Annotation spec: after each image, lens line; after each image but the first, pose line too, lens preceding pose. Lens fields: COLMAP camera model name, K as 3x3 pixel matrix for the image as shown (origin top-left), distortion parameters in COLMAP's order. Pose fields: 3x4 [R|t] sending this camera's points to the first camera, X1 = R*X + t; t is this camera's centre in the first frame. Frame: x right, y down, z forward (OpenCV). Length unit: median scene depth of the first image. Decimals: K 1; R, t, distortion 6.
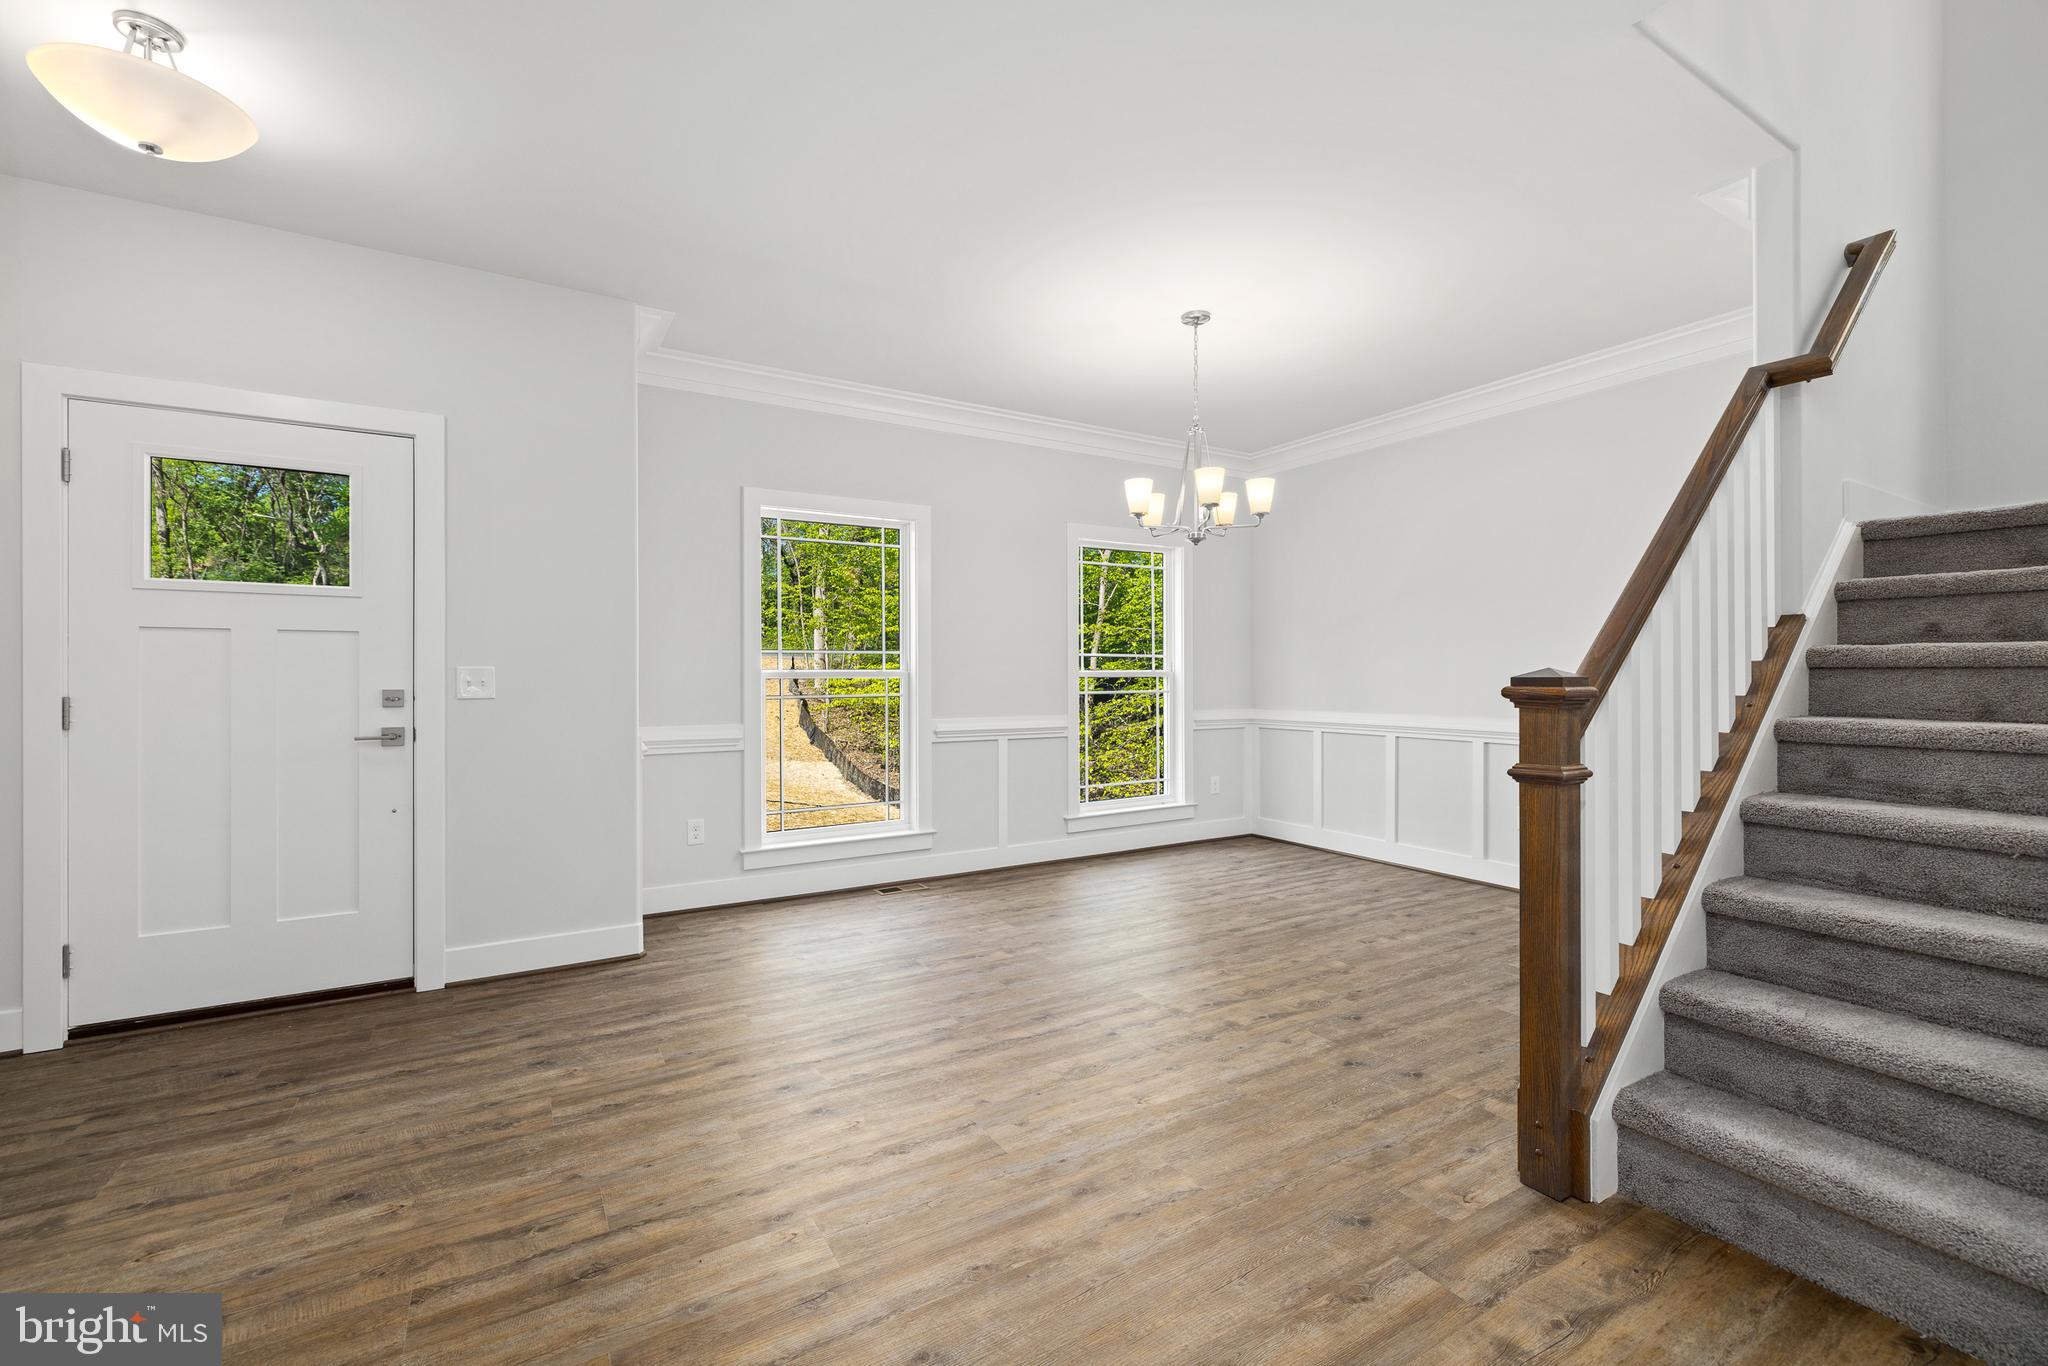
lens RADIAL K [[878.5, 0, 1016.1], [0, 878.5, 675.2], [0, 0, 1]] dist [0.002553, 0.000037]
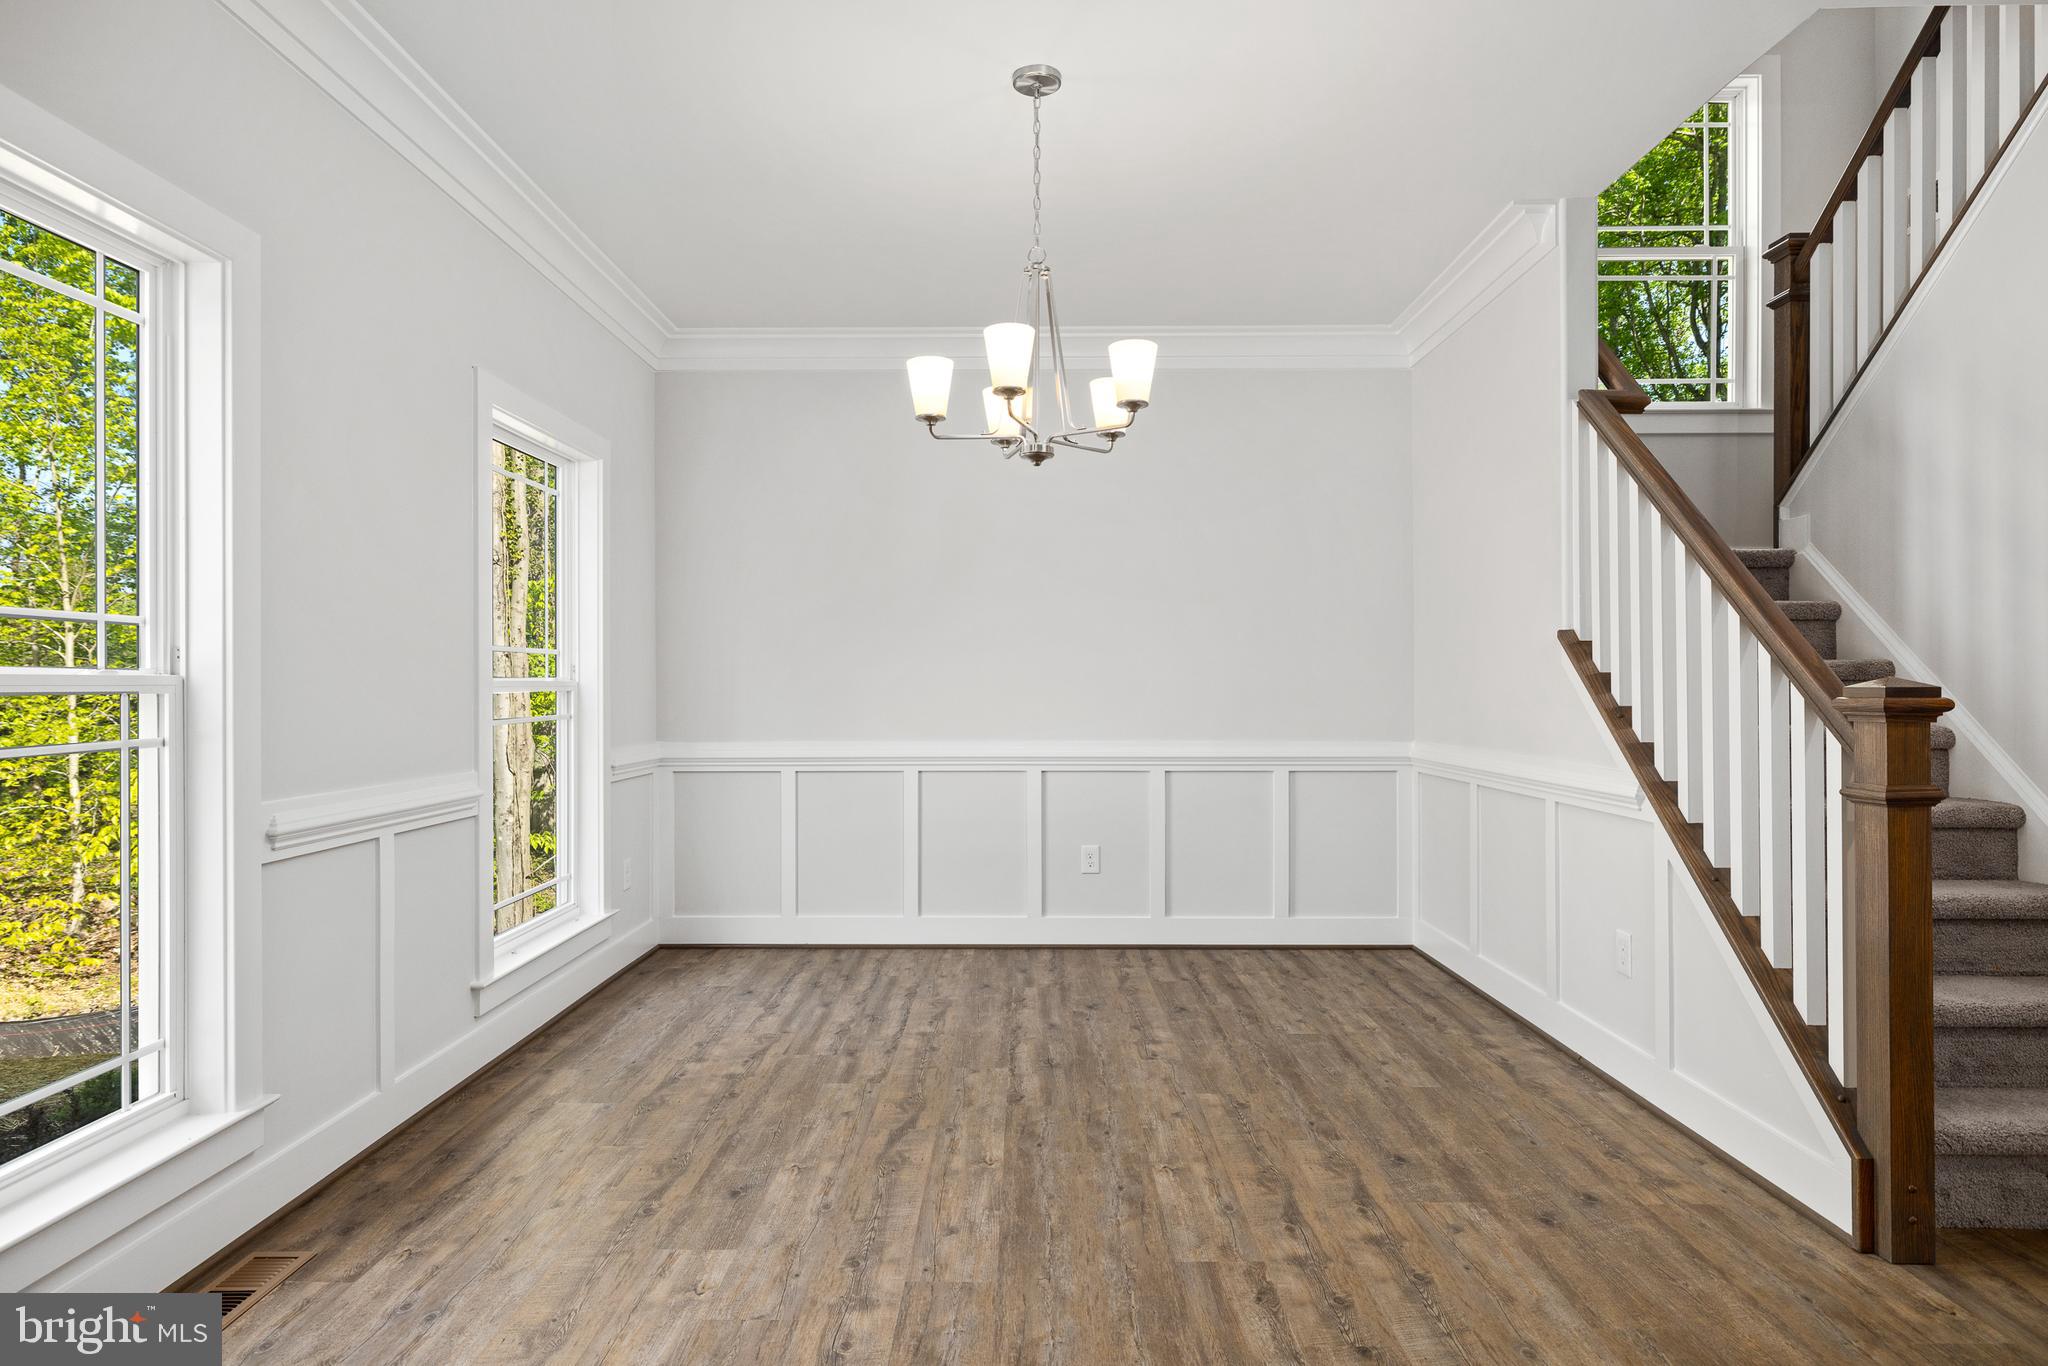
lens RADIAL K [[1112.6, 0, 1027.3], [0, 1112.6, 682.2], [0, 0, 1]] dist [0.004127, -0.000755]
pose [[0.514077, 0.004913, 0.857730, -0.610874], [0.000052, 0.999983, -0.005758, 0.002543], [-0.857744, 0.003005, 0.514069, 0.862263]]
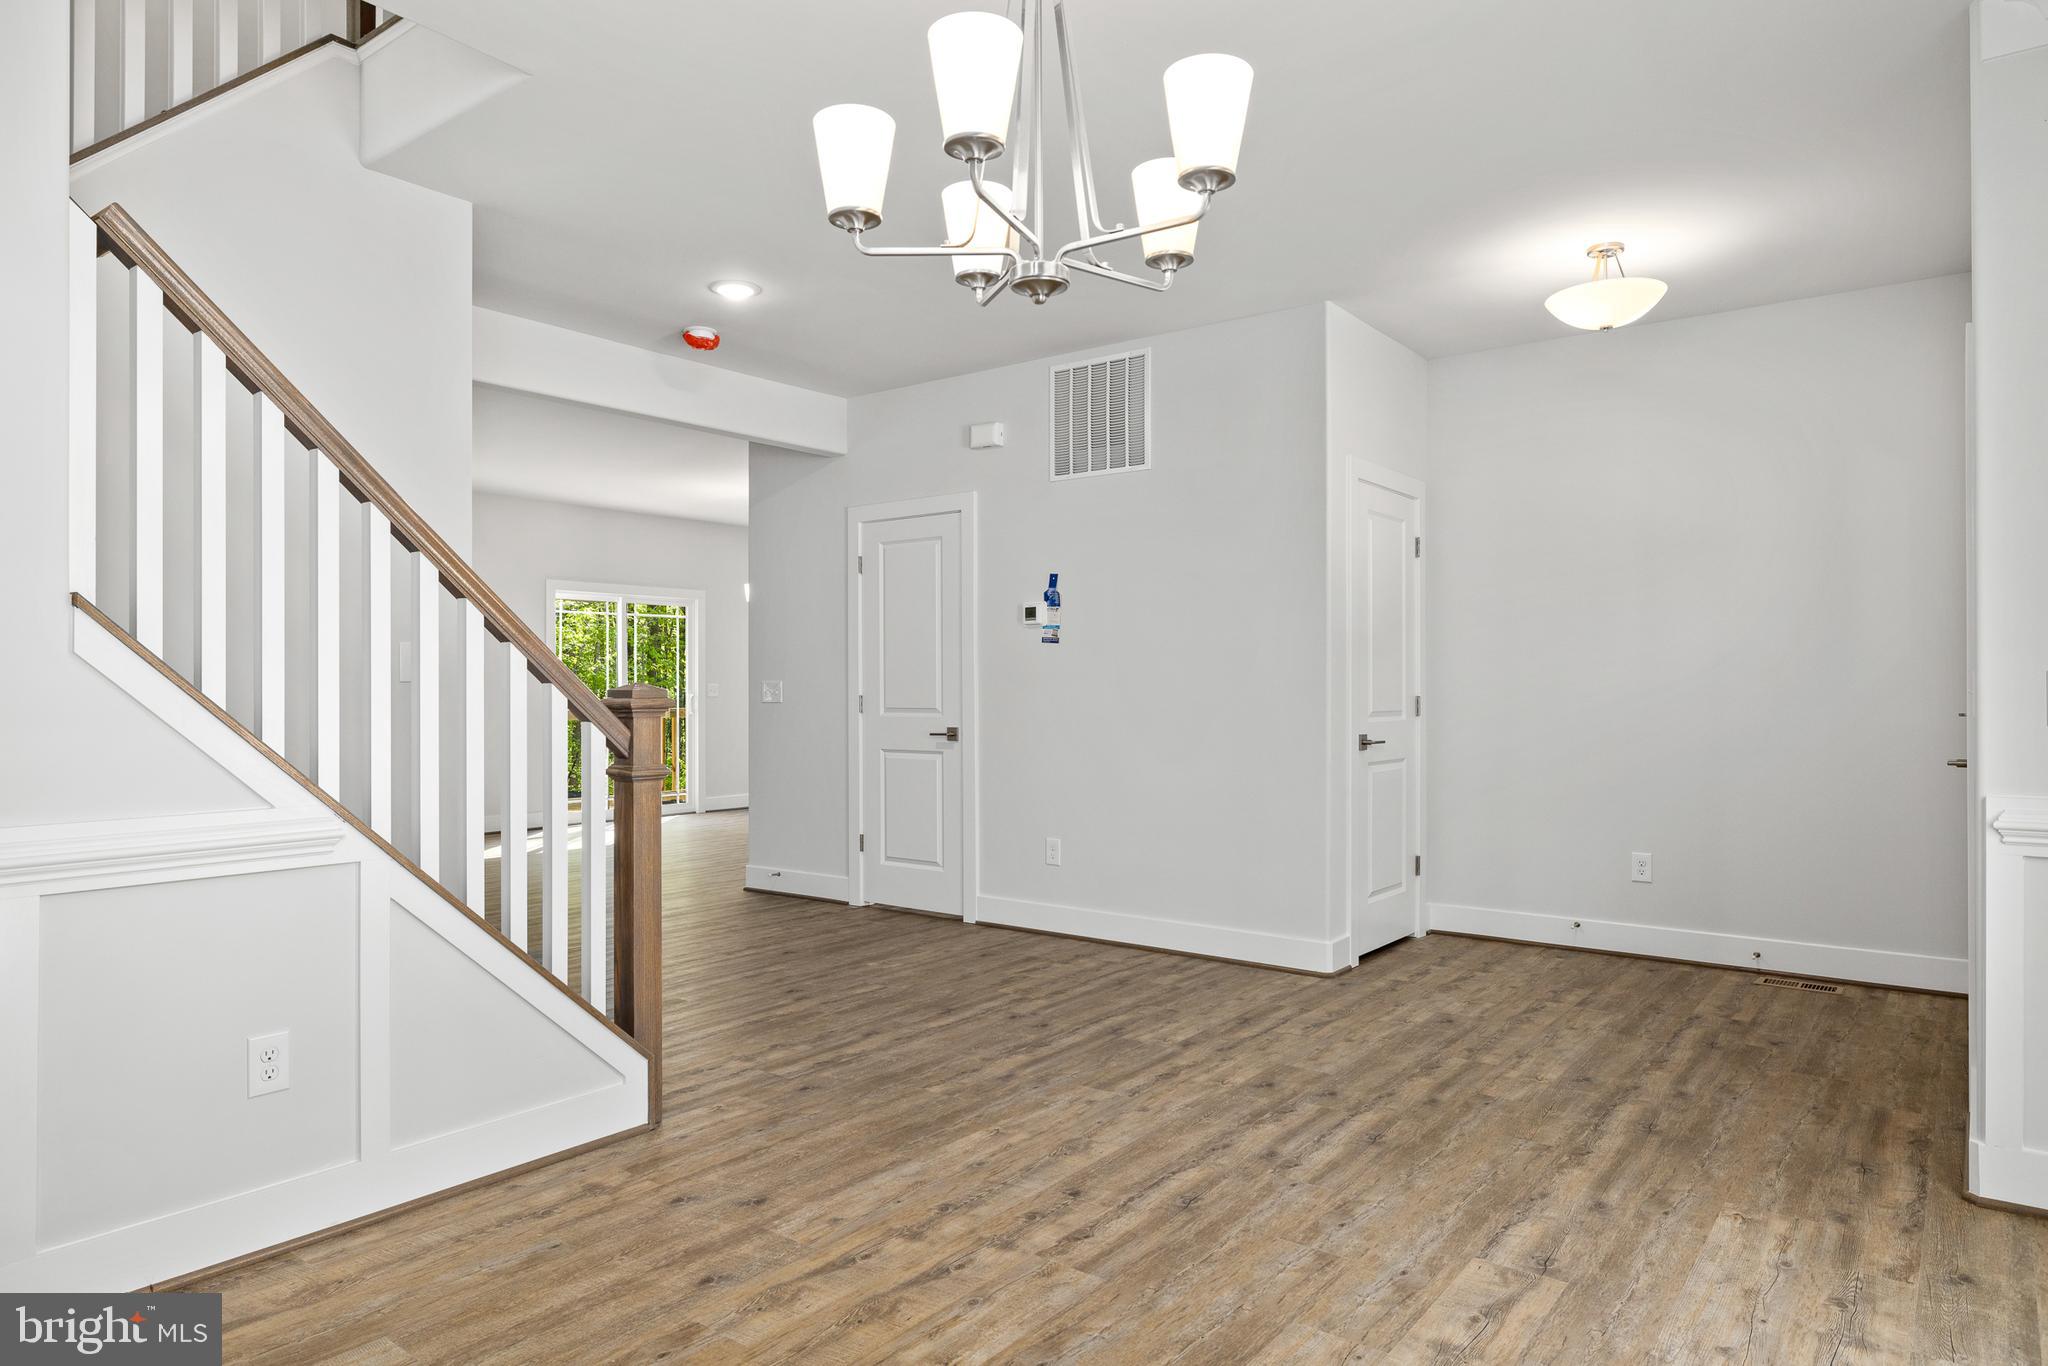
lens RADIAL K [[1221.1, 0, 1012.2], [0, 1221.1, 683.8], [0, 0, 1]] dist [0.001819, 0.000005]
pose [[-0.934575, 0.002161, -0.355761, 0.529200], [0.003824, 0.999985, -0.003972, 0.000658], [0.355747, -0.005072, -0.934569, 1.992286]]
